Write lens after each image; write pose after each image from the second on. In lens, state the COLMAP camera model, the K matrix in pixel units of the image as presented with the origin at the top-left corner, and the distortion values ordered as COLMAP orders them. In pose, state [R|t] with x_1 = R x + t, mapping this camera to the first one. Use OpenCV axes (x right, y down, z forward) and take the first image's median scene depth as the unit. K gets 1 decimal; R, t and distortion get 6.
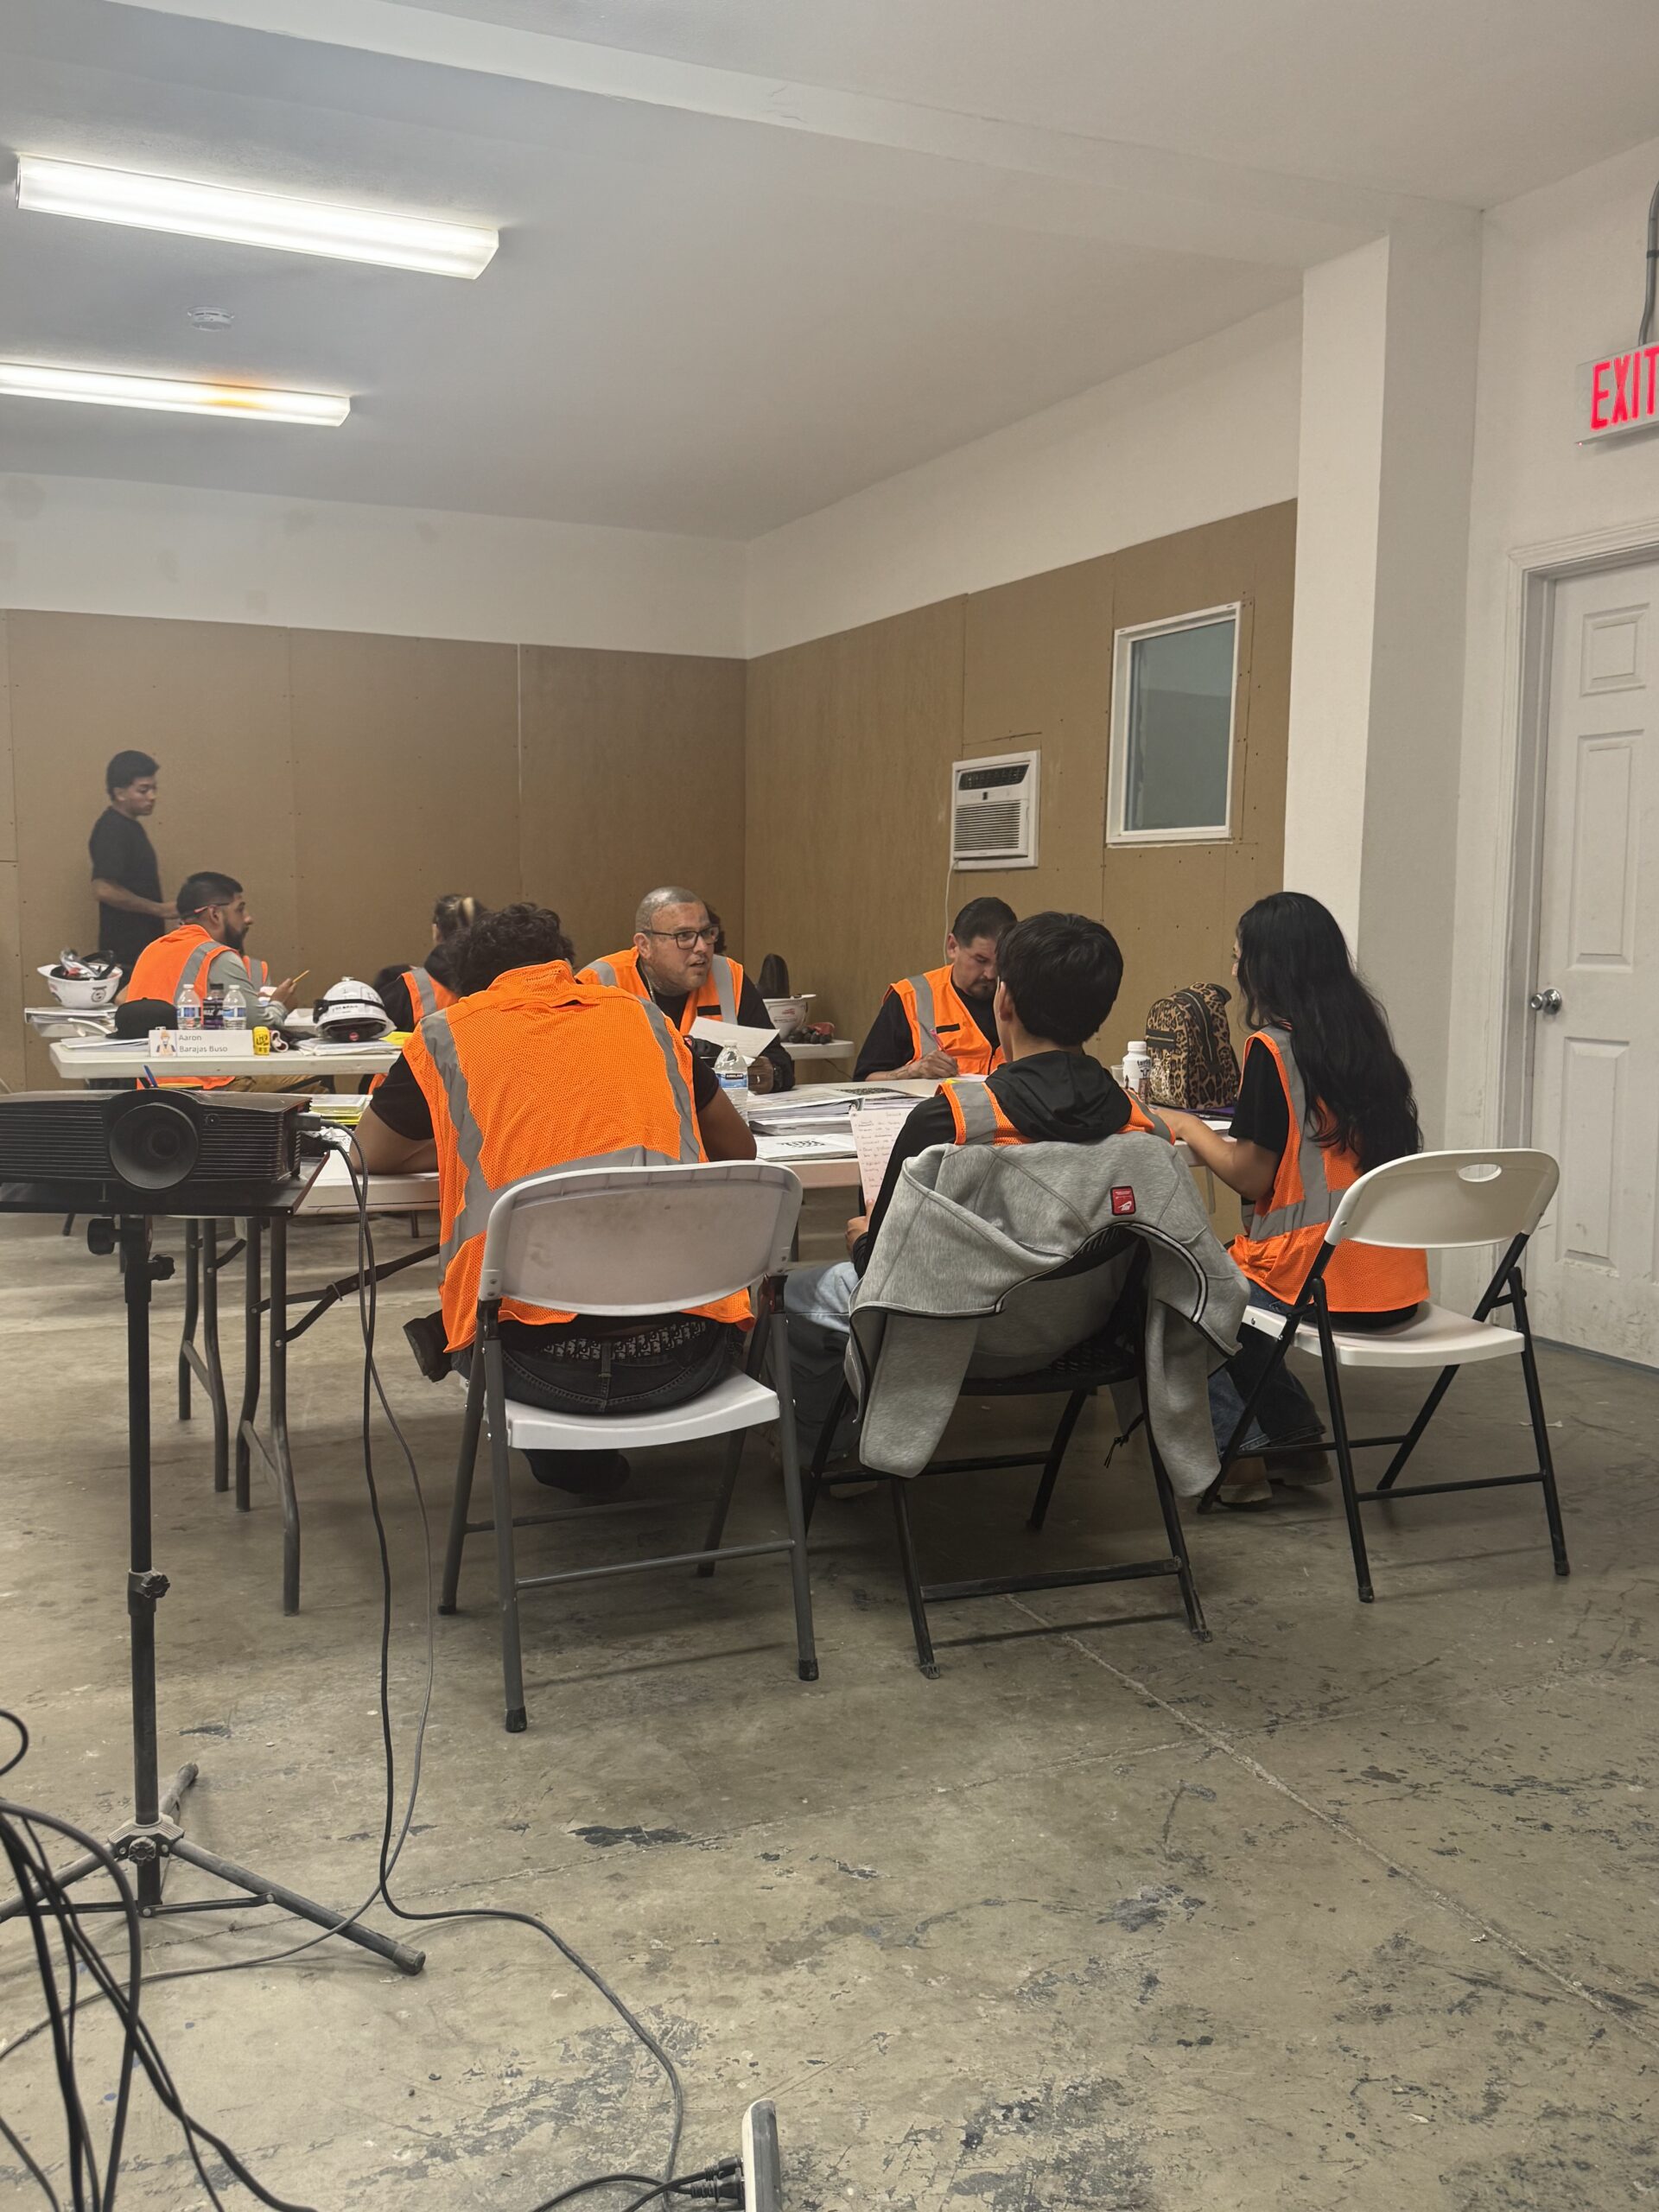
lens RADIAL K [[1945.3, 0, 831.1], [0, 1945.3, 1110.4], [0, 0, 1]] dist [-0.001042, -0.003440]
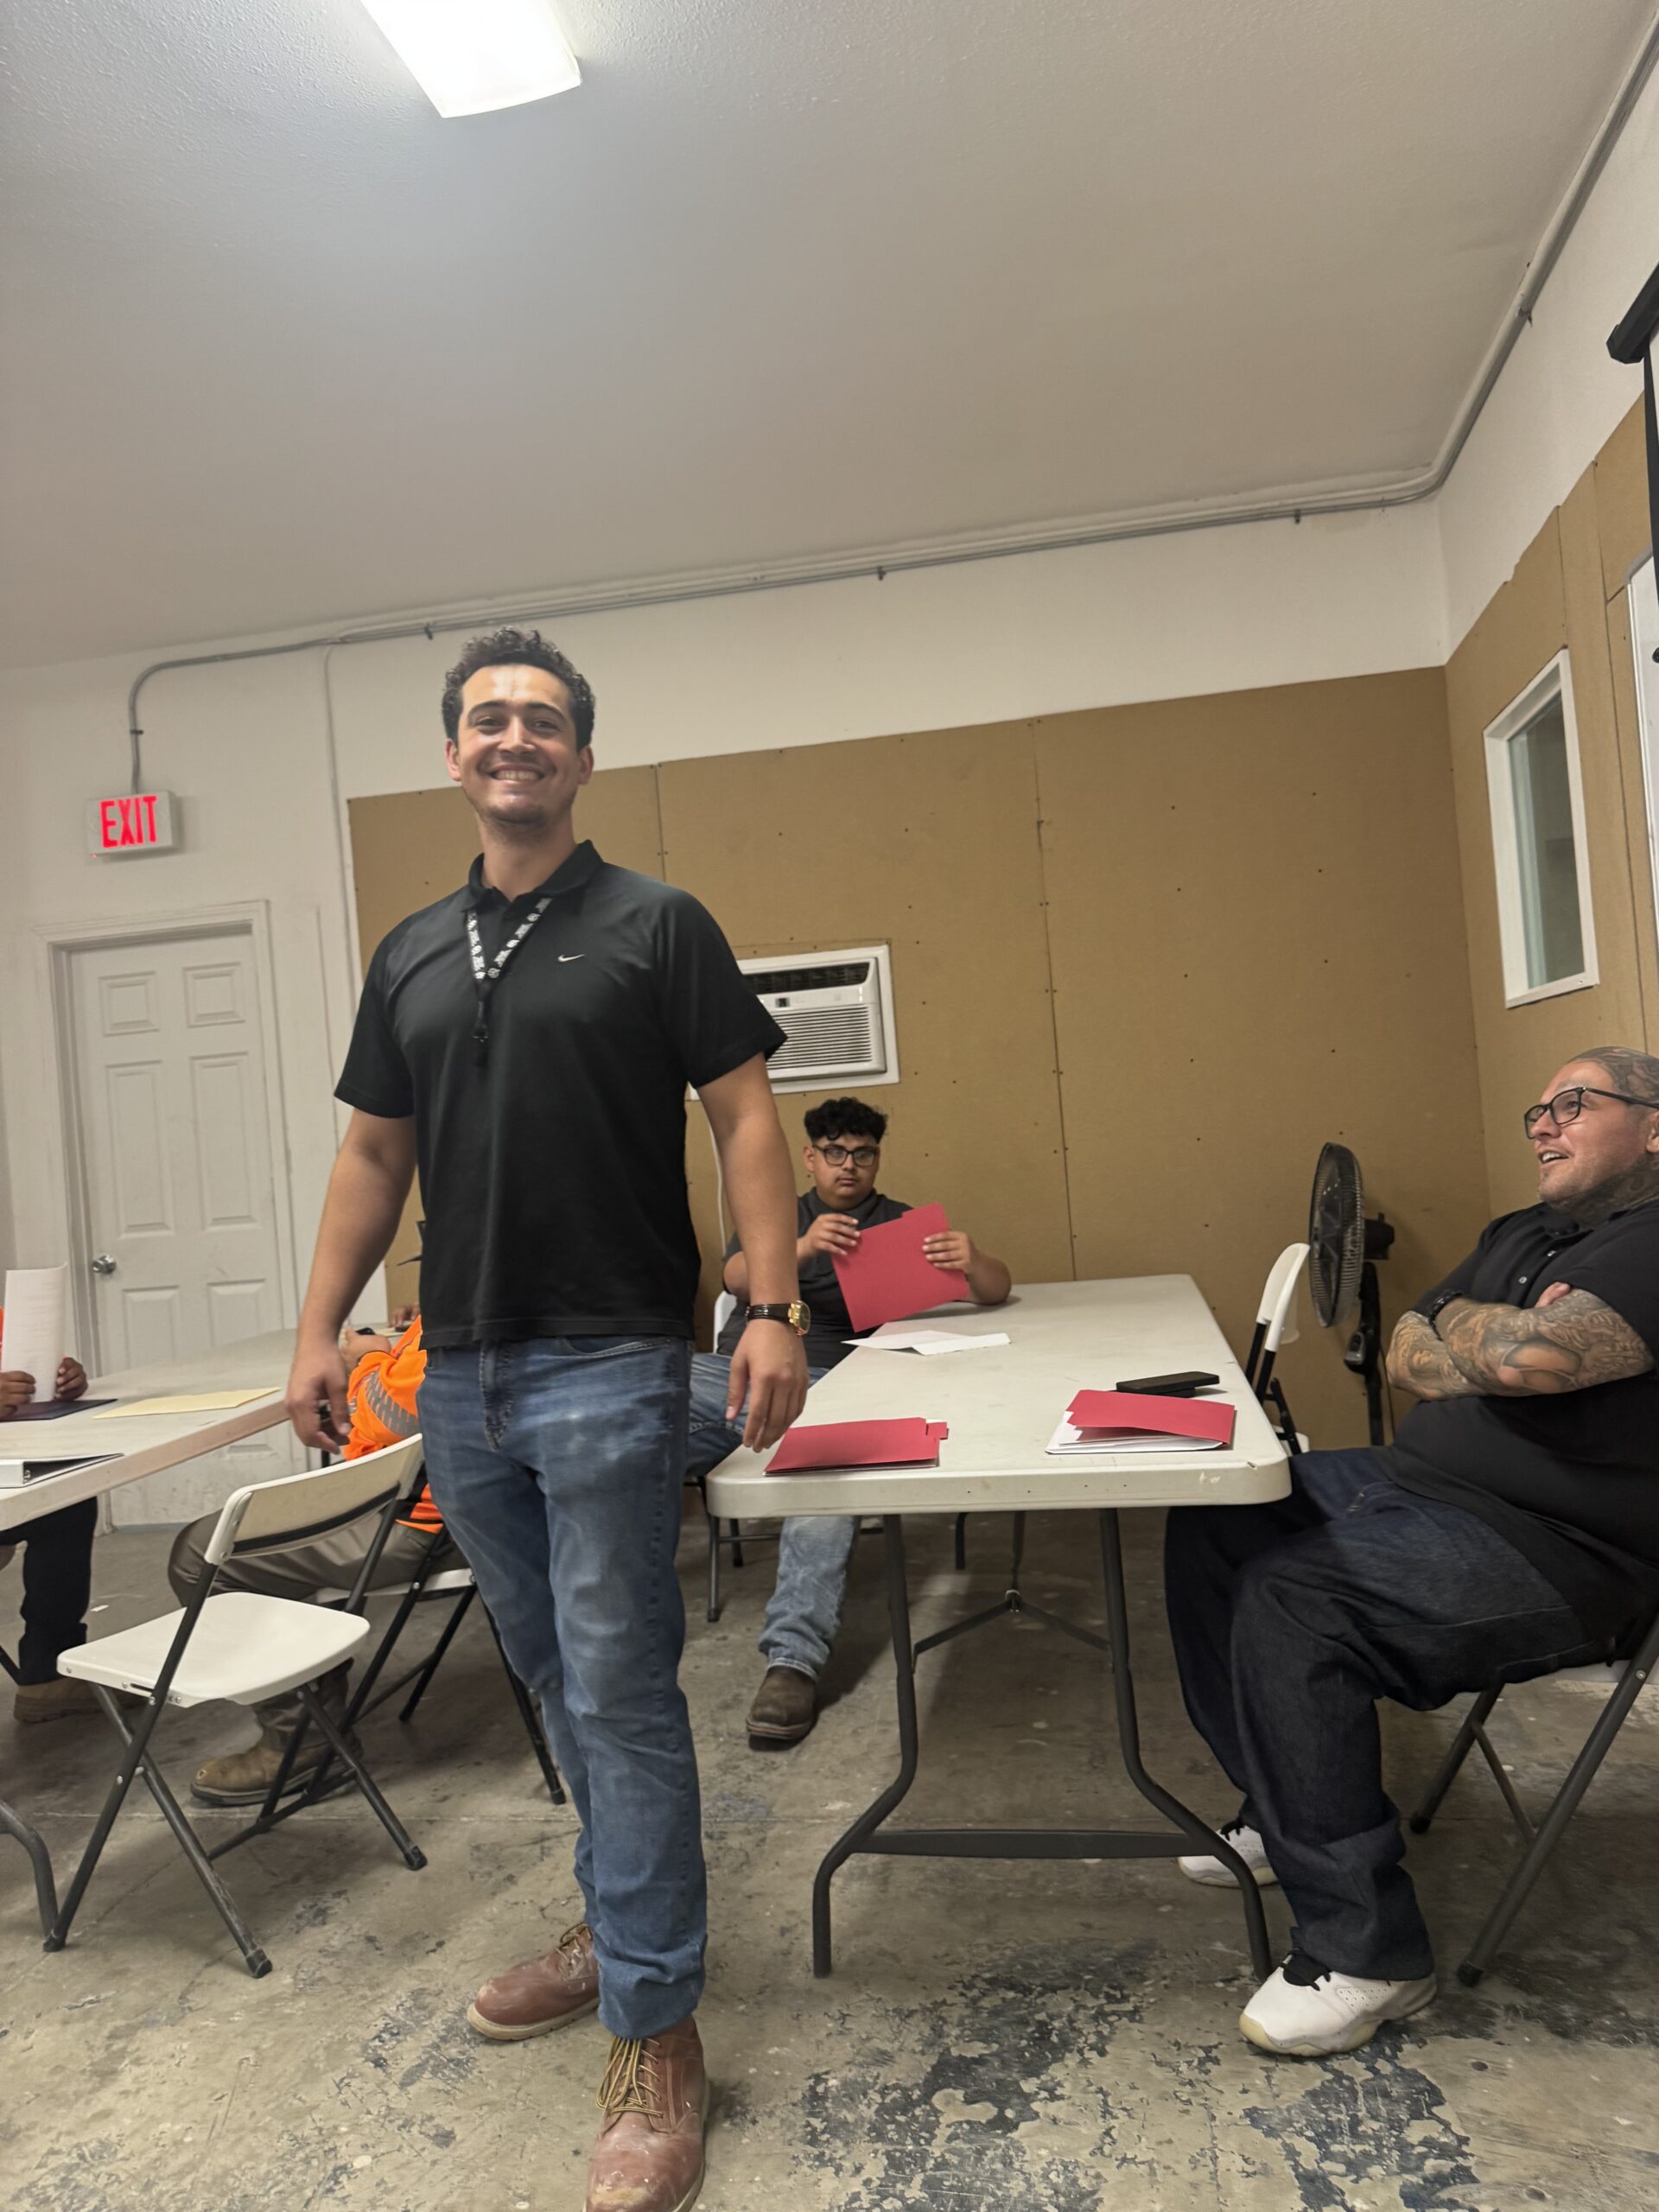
lens RADIAL K [[1559.9, 0, 831.4], [0, 1559.9, 1104.5], [0, 0, 1]] dist [0.027353, -0.040391]
pose [[0.552615, -0.027617, 0.832979, -0.255241], [0.167102, 0.982828, -0.078274, 0.002357], [-0.816513, 0.182448, 0.547740, 0.004835]]
